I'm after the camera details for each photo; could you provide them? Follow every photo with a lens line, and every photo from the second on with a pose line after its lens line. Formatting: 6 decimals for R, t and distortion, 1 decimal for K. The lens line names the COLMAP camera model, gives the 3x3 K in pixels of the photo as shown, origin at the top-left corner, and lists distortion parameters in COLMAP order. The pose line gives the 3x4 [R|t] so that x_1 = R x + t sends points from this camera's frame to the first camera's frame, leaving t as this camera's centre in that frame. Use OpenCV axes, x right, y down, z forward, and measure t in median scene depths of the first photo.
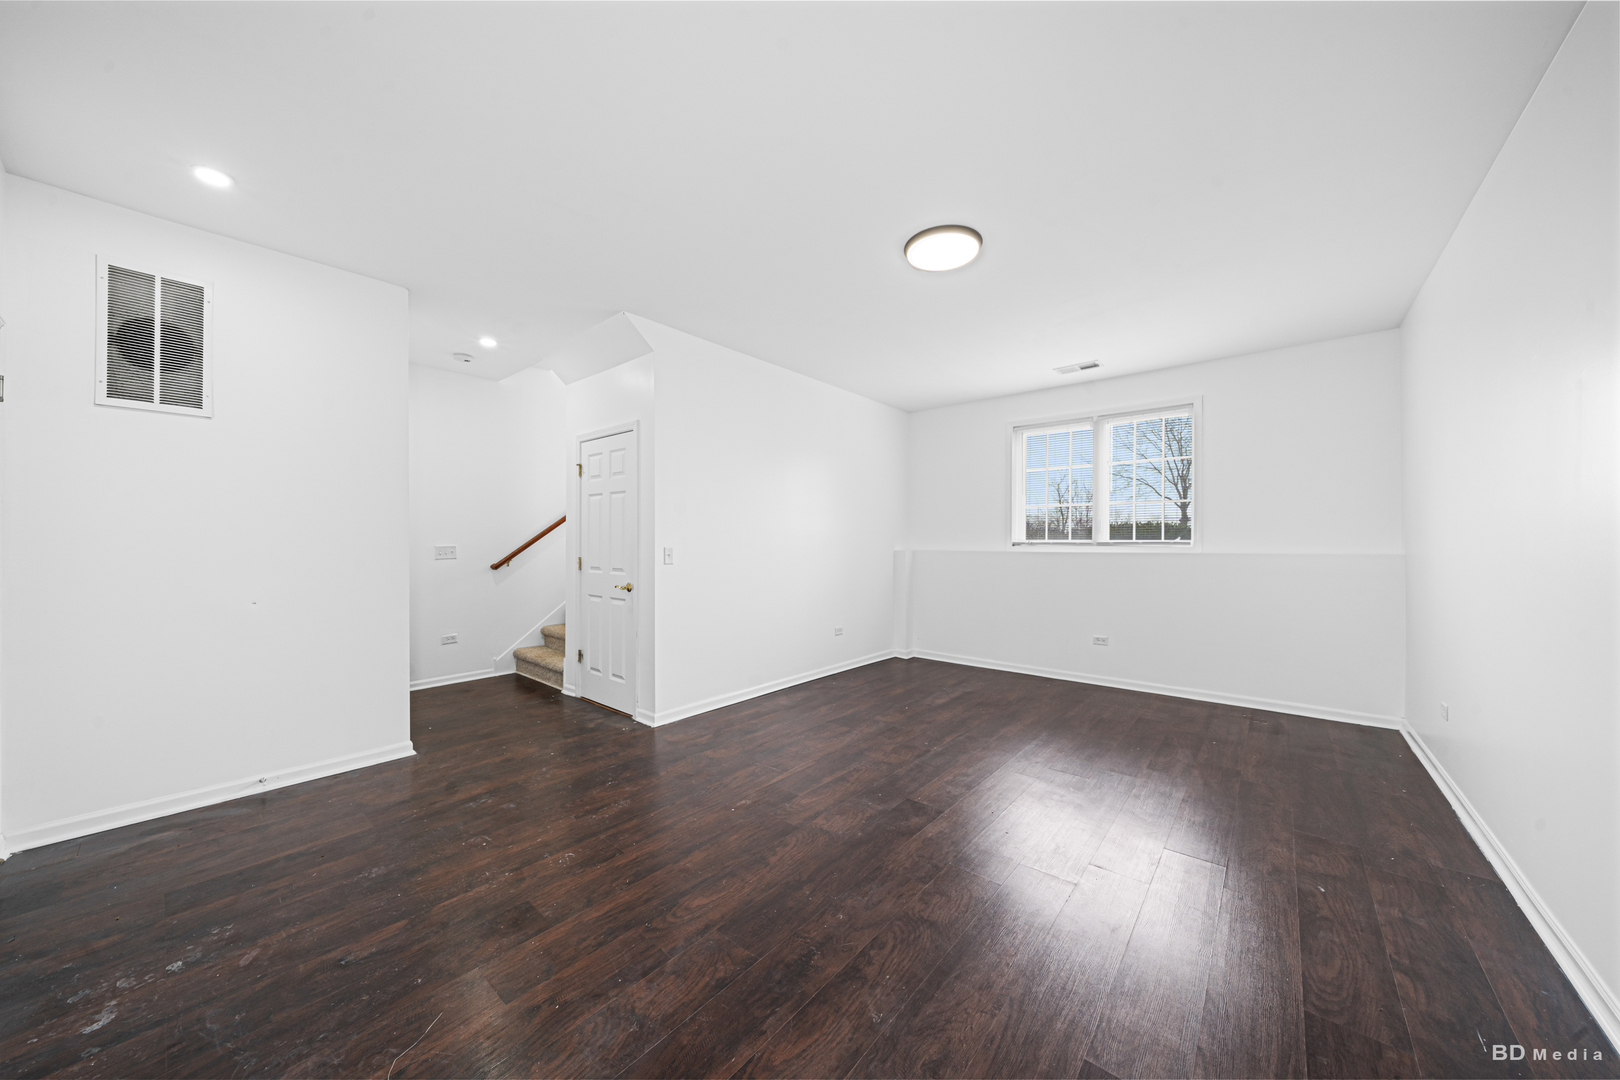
lens RADIAL K [[567.4, 0, 797.7], [0, 567.4, 539.3], [0, 0, 1]] dist [-0.002073, -0.000099]
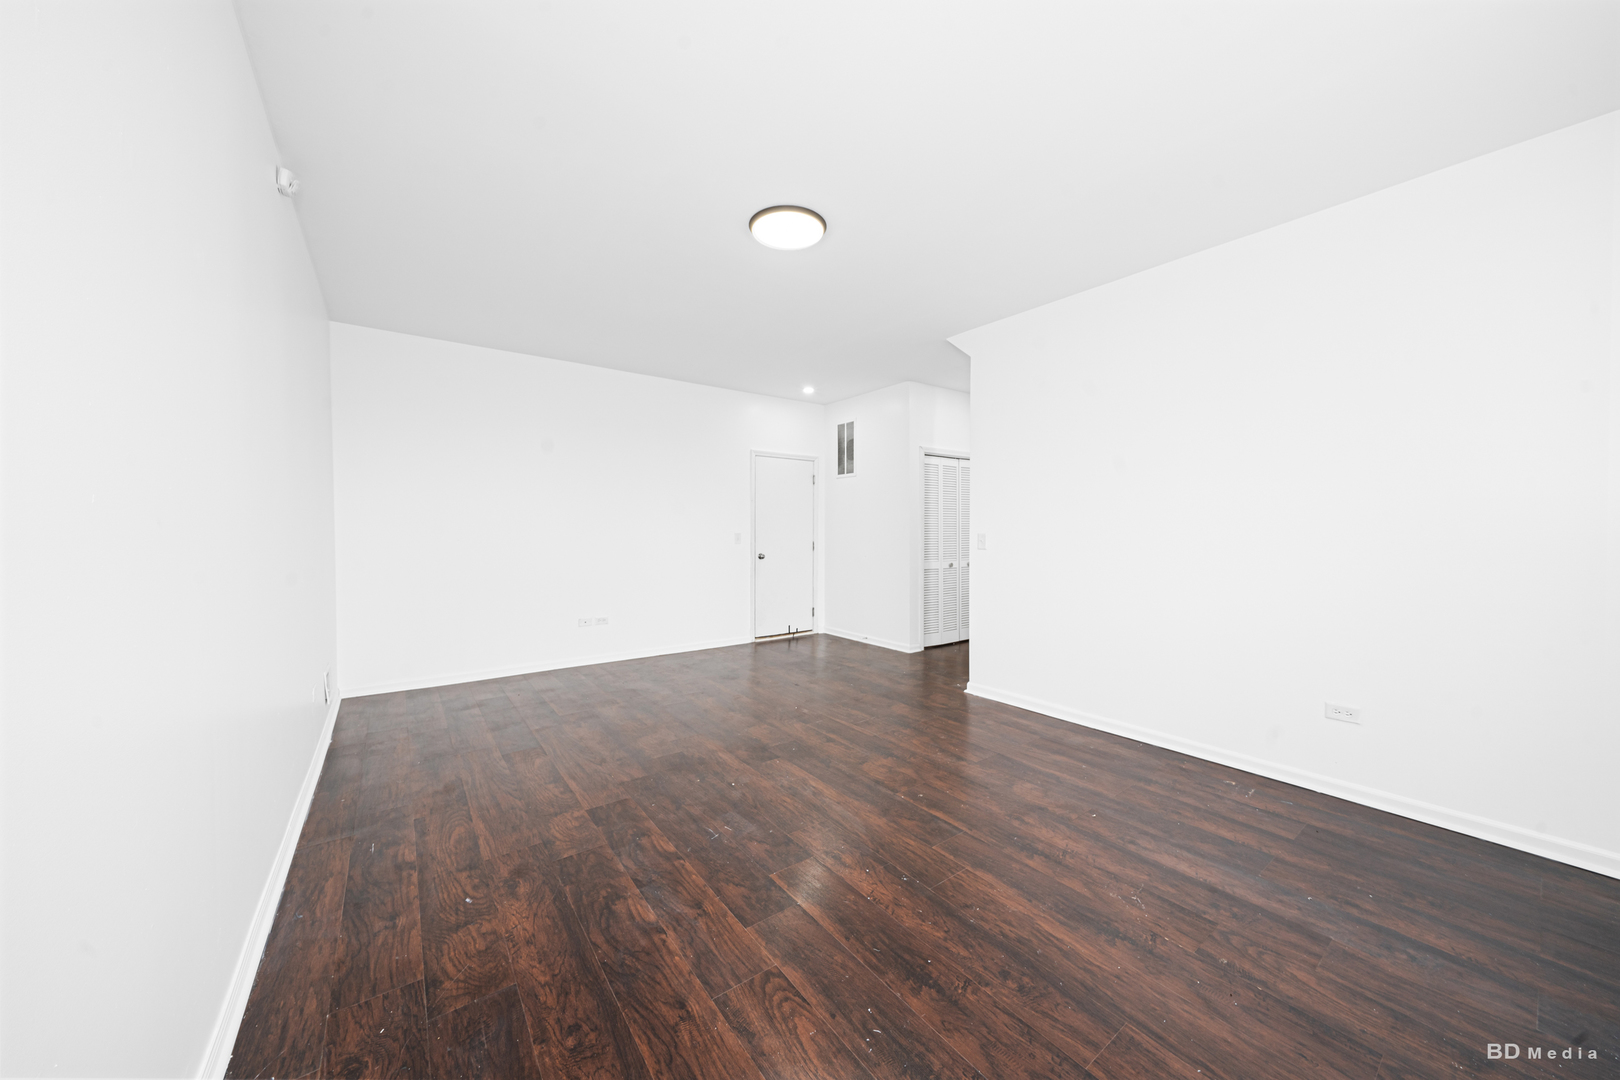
lens RADIAL K [[567.4, 0, 800.6], [0, 567.4, 537.1], [0, 0, 1]] dist [-0.002073, -0.000099]
pose [[-0.246012, 0.011234, -0.969202, 0.943085], [0.004464, 0.999935, 0.010457, 0.009159], [0.969256, -0.001754, -0.246047, 0.982977]]
